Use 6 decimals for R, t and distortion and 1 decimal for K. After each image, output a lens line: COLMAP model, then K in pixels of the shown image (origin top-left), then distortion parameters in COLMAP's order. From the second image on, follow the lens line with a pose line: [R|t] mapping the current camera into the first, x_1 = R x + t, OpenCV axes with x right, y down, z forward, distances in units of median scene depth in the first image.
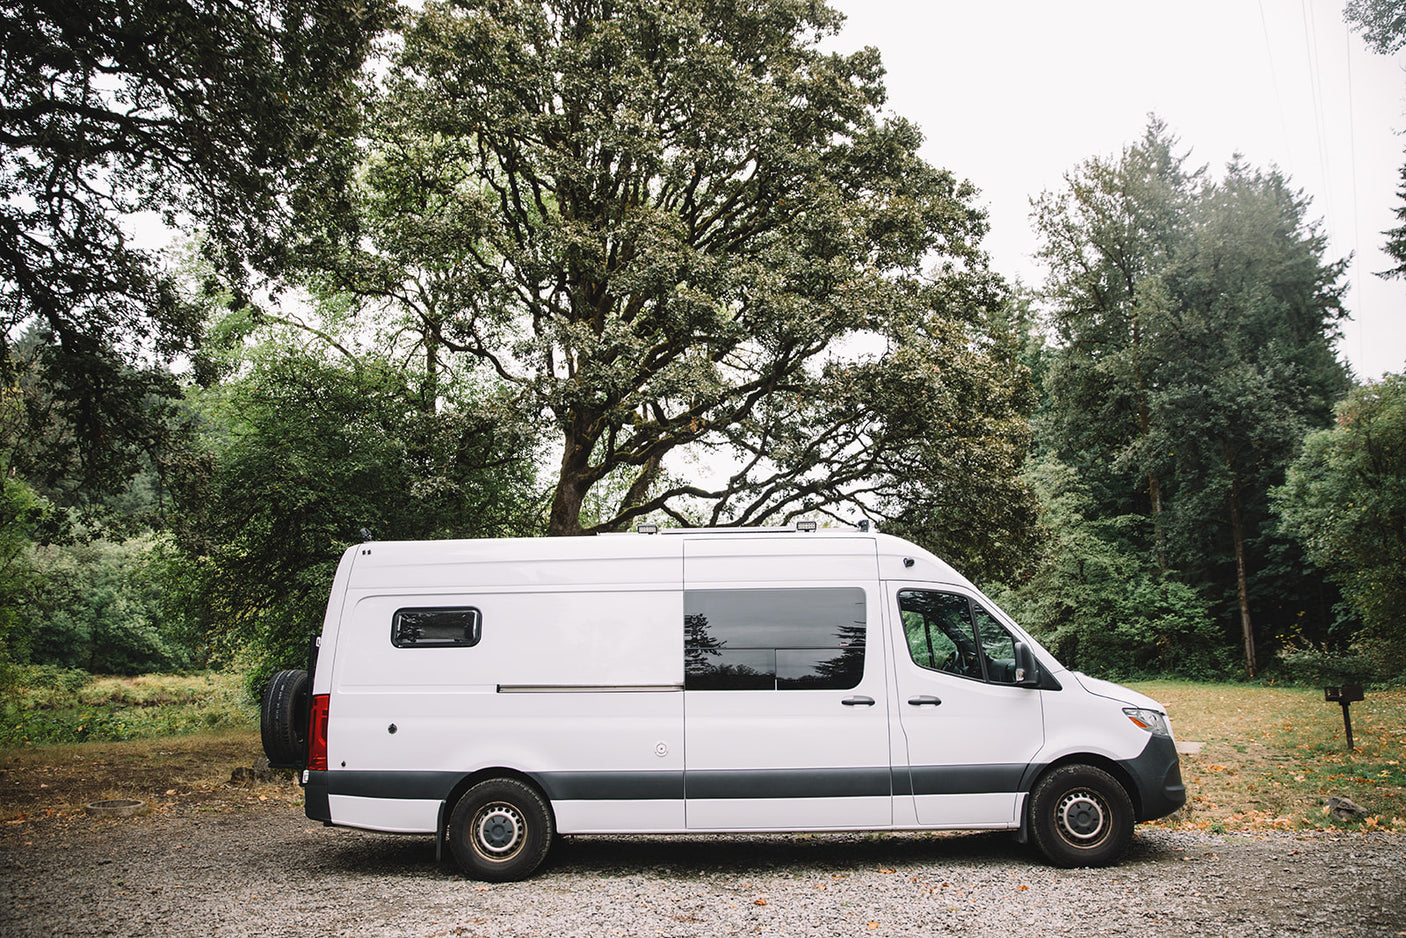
lens RADIAL K [[963.4, 0, 696.4], [0, 963.4, 470.8], [0, 0, 1]] dist [-0.110284, 0.088834]
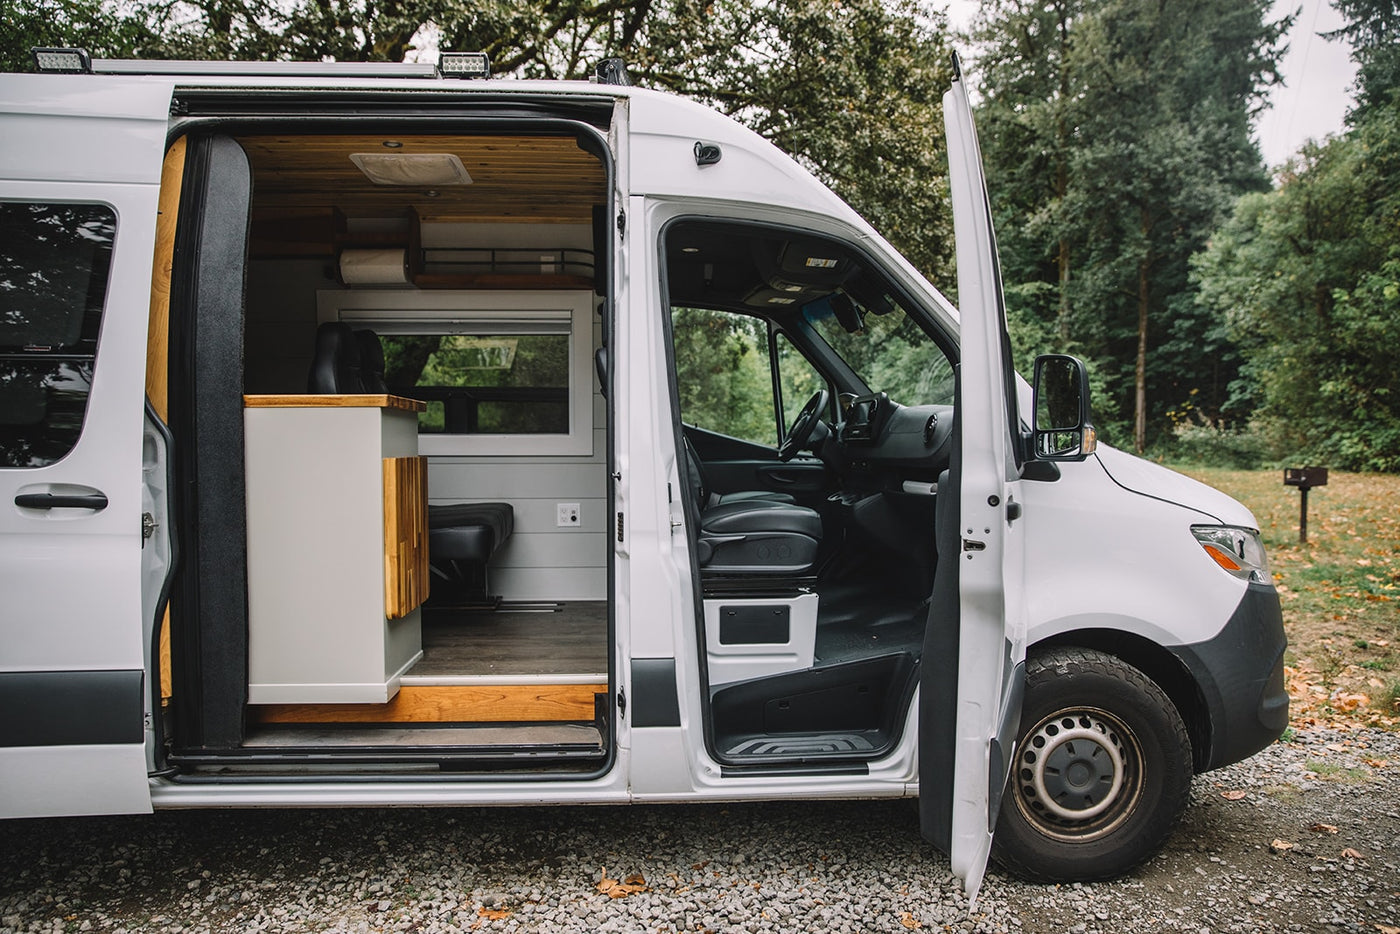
lens RADIAL K [[955.9, 0, 695.8], [0, 955.9, 468.2], [0, 0, 1]] dist [-0.110168, 0.092491]
pose [[0.994731, 0.011171, 0.101911, 0.025356], [-0.035126, 0.971015, 0.236423, 0.018340], [-0.096316, -0.238757, 0.966291, 0.083746]]
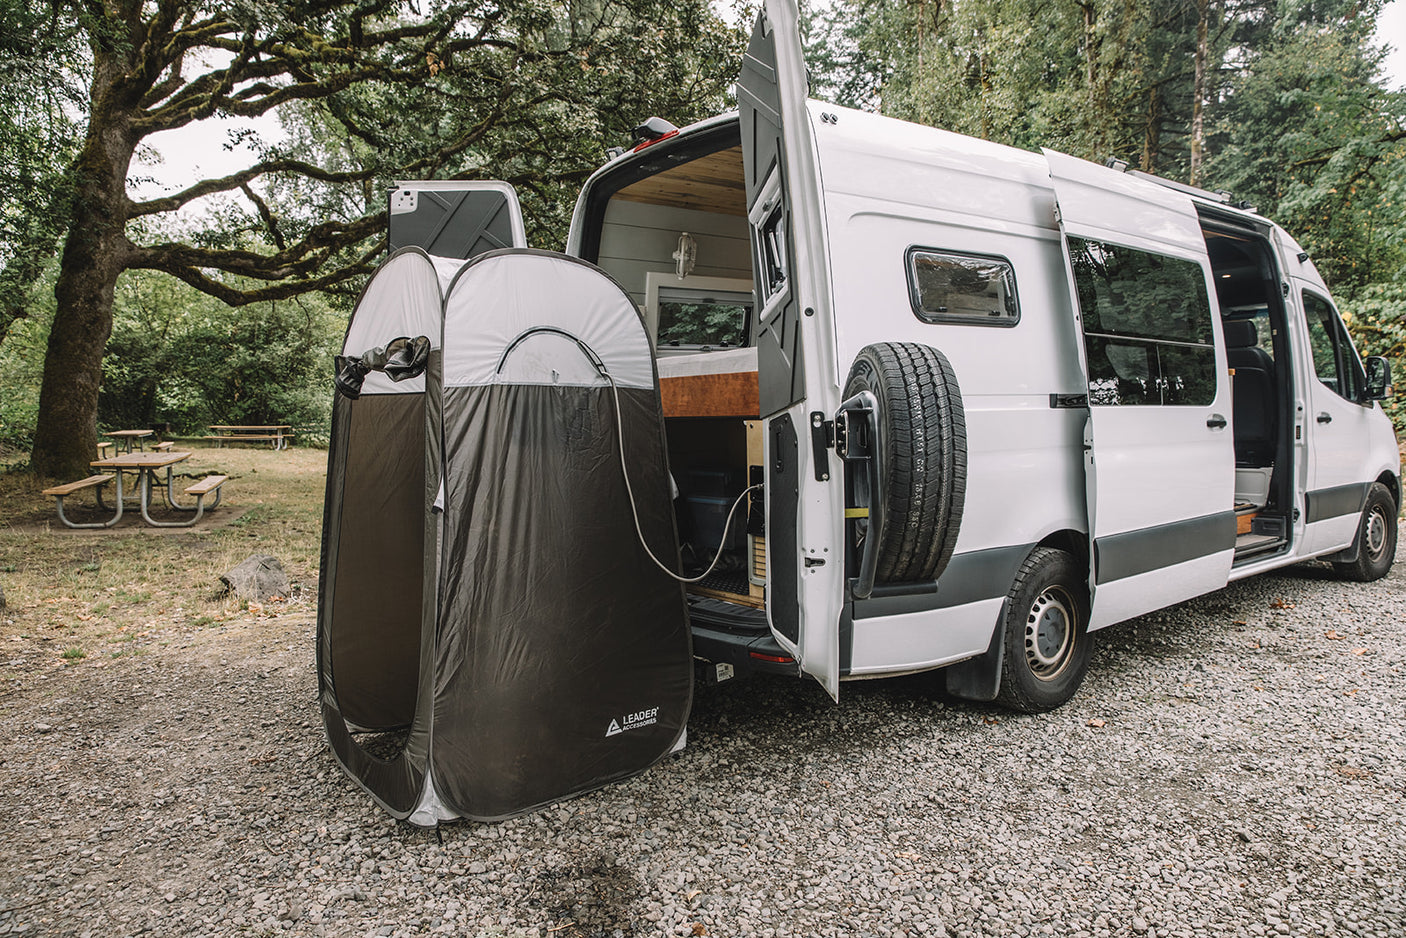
lens RADIAL K [[960.0, 0, 698.8], [0, 960.0, 470.2], [0, 0, 1]] dist [-0.110168, 0.092491]
pose [[0.774925, -0.041240, 0.630707, -0.101984], [-0.123230, 0.968862, 0.214758, 0.023609], [-0.619924, -0.244143, 0.745713, 0.095091]]
